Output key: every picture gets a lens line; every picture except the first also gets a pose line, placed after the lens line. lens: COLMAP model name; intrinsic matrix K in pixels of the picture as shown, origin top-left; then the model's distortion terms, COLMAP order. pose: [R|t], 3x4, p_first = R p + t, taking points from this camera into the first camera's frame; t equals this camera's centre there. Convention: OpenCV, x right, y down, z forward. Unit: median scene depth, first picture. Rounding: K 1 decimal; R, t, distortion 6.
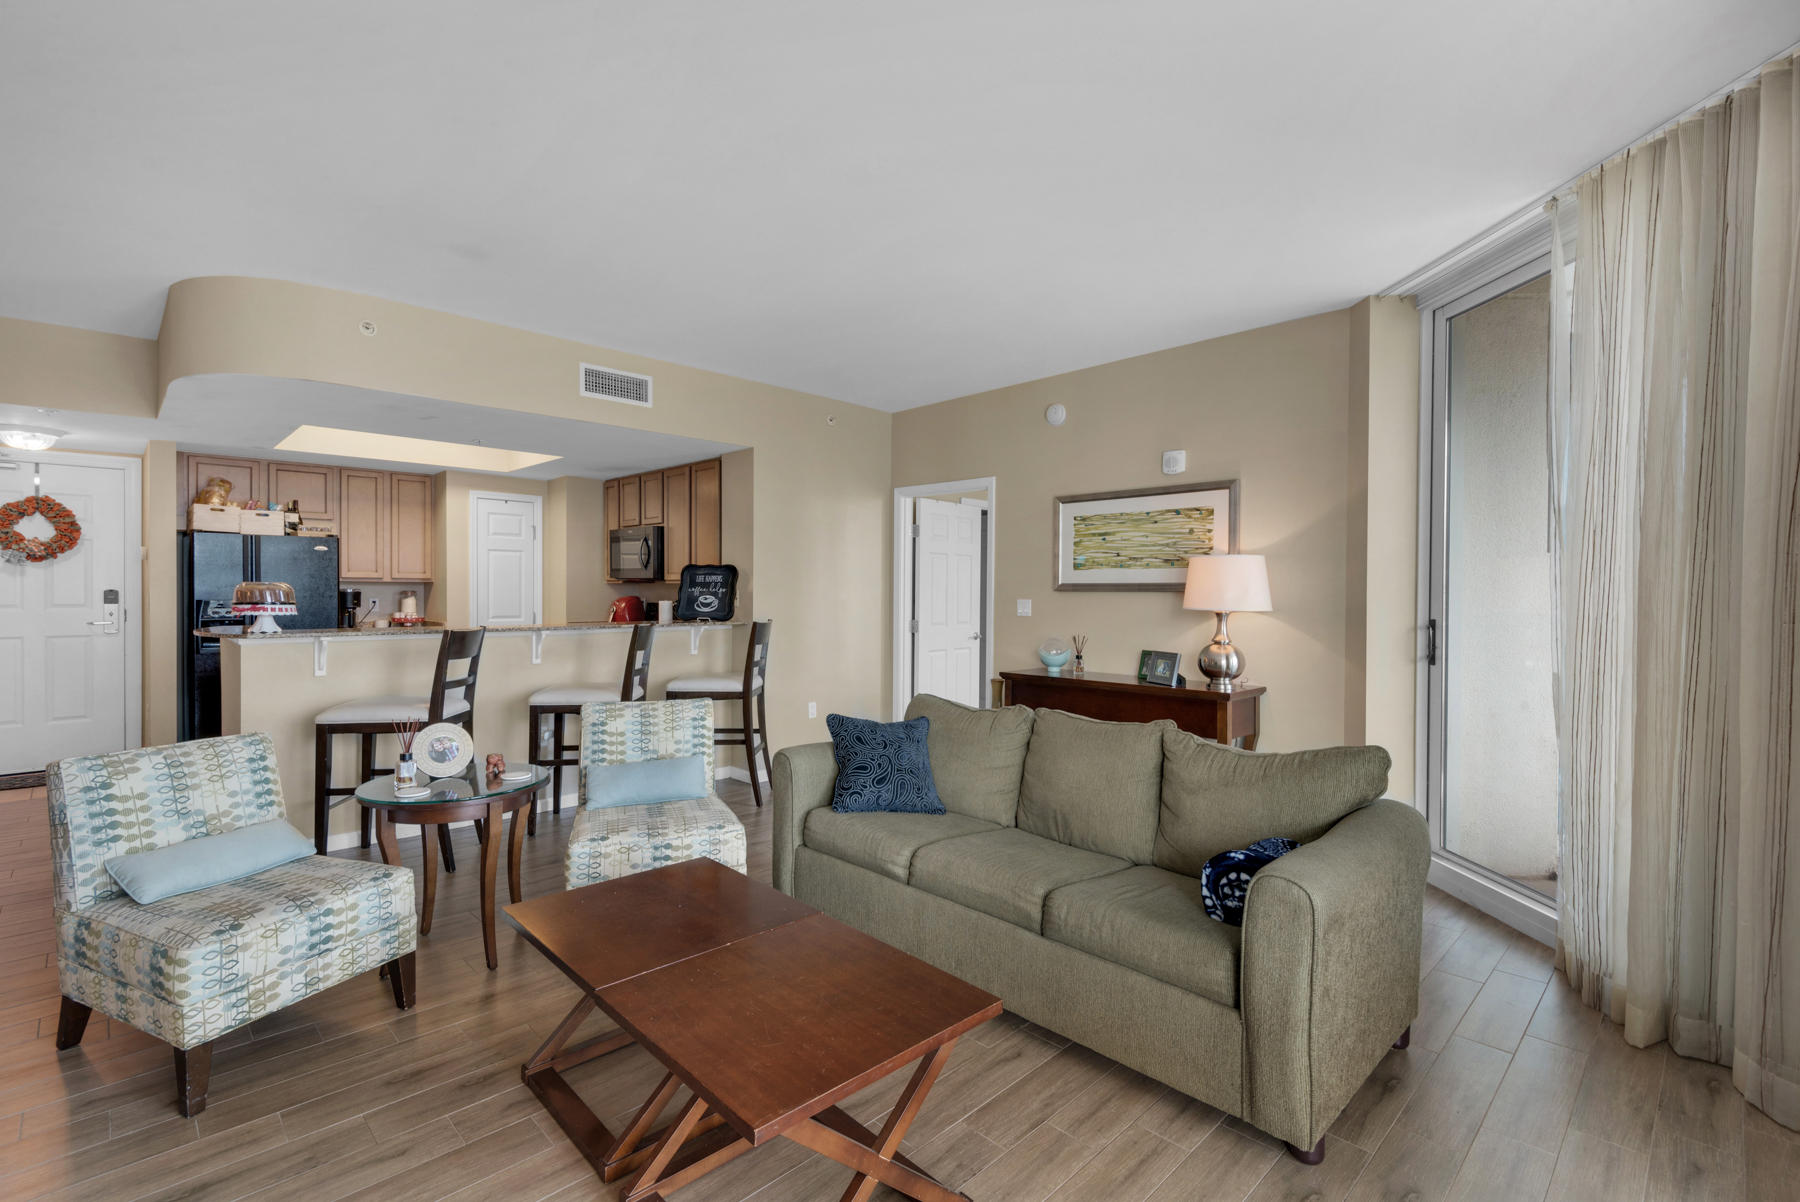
lens RADIAL K [[810.5, 0, 858.2], [0, 810.5, 611.4], [0, 0, 1]] dist [0.020099, -0.012097]
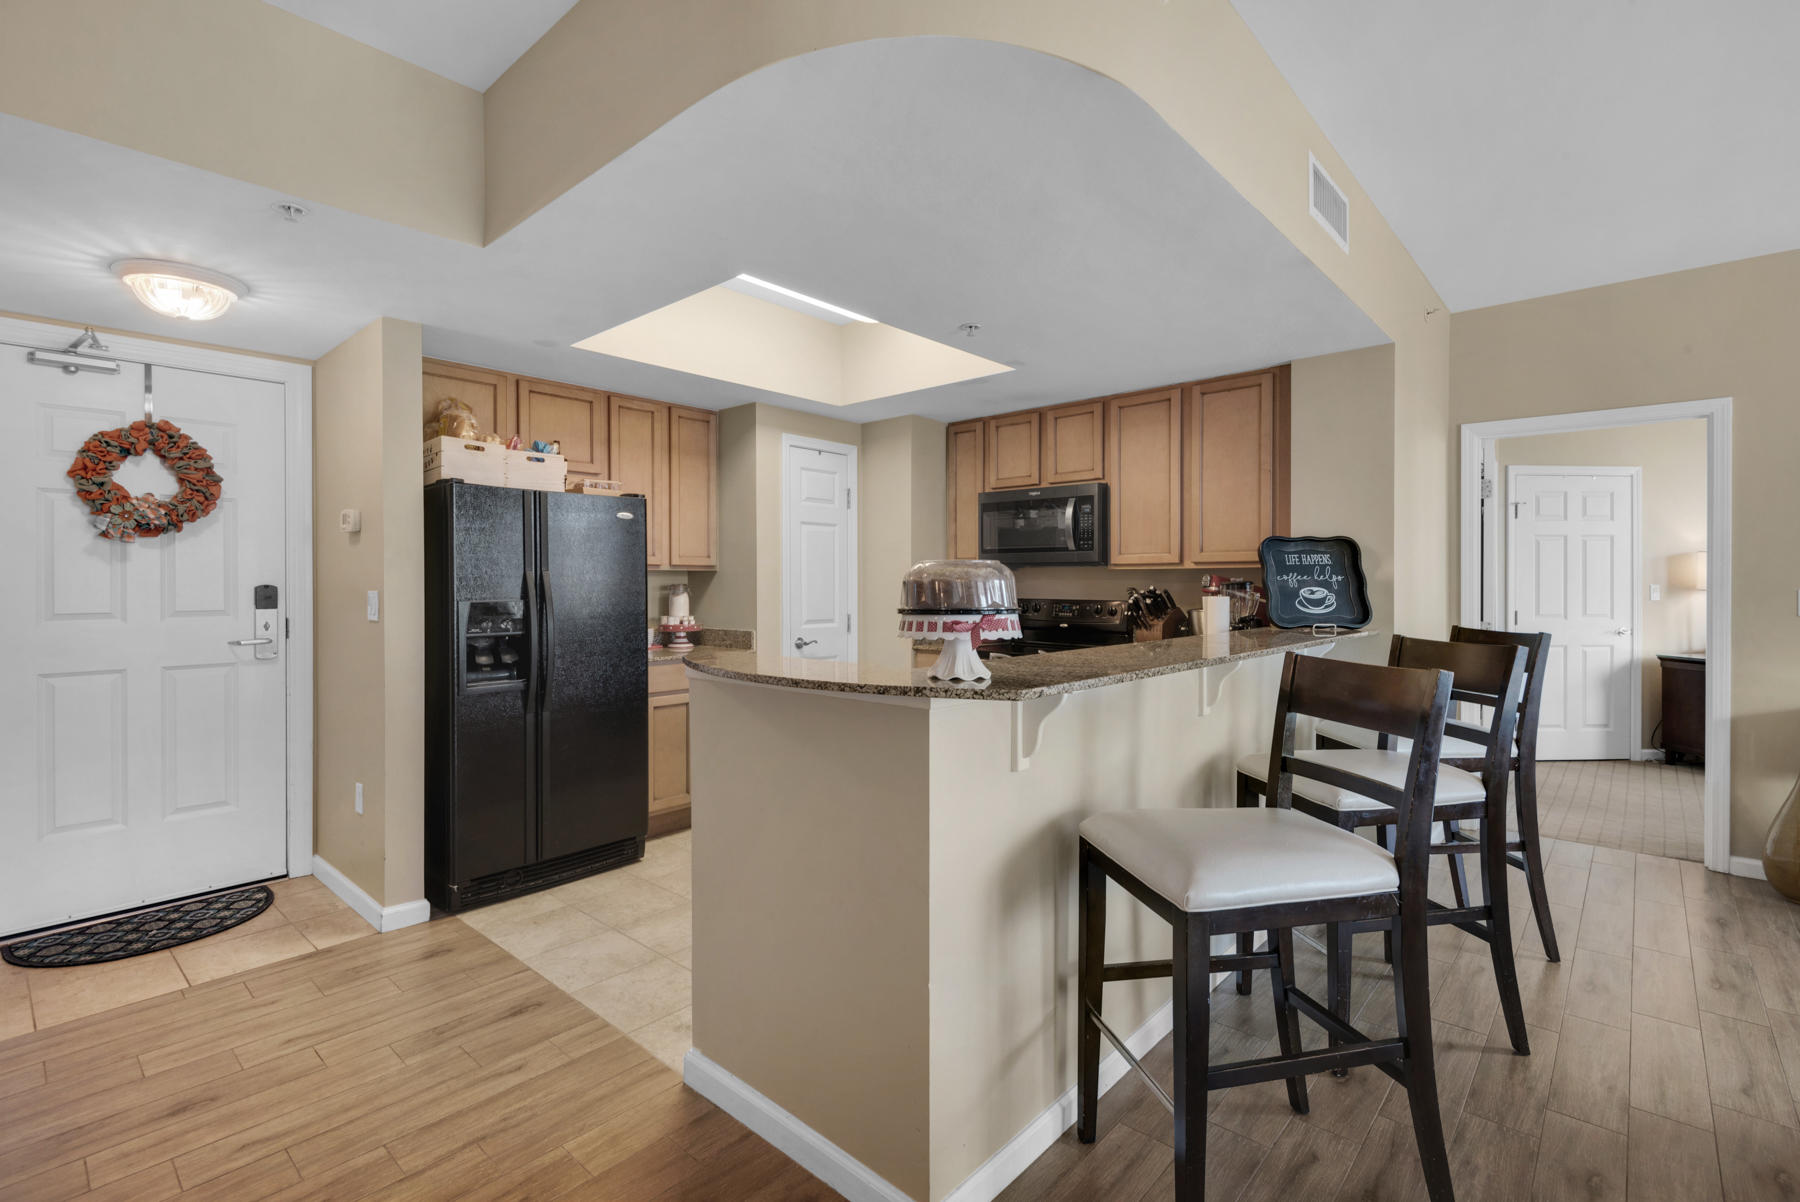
lens RADIAL K [[810.5, 0, 875.2], [0, 810.5, 590.4], [0, 0, 1]] dist [0.020099, -0.012097]
pose [[0.997897, -0.008007, 0.064324, -0.535358], [0.008982, 0.999849, -0.014892, -0.010576], [-0.064195, 0.015439, 0.997818, 0.398919]]
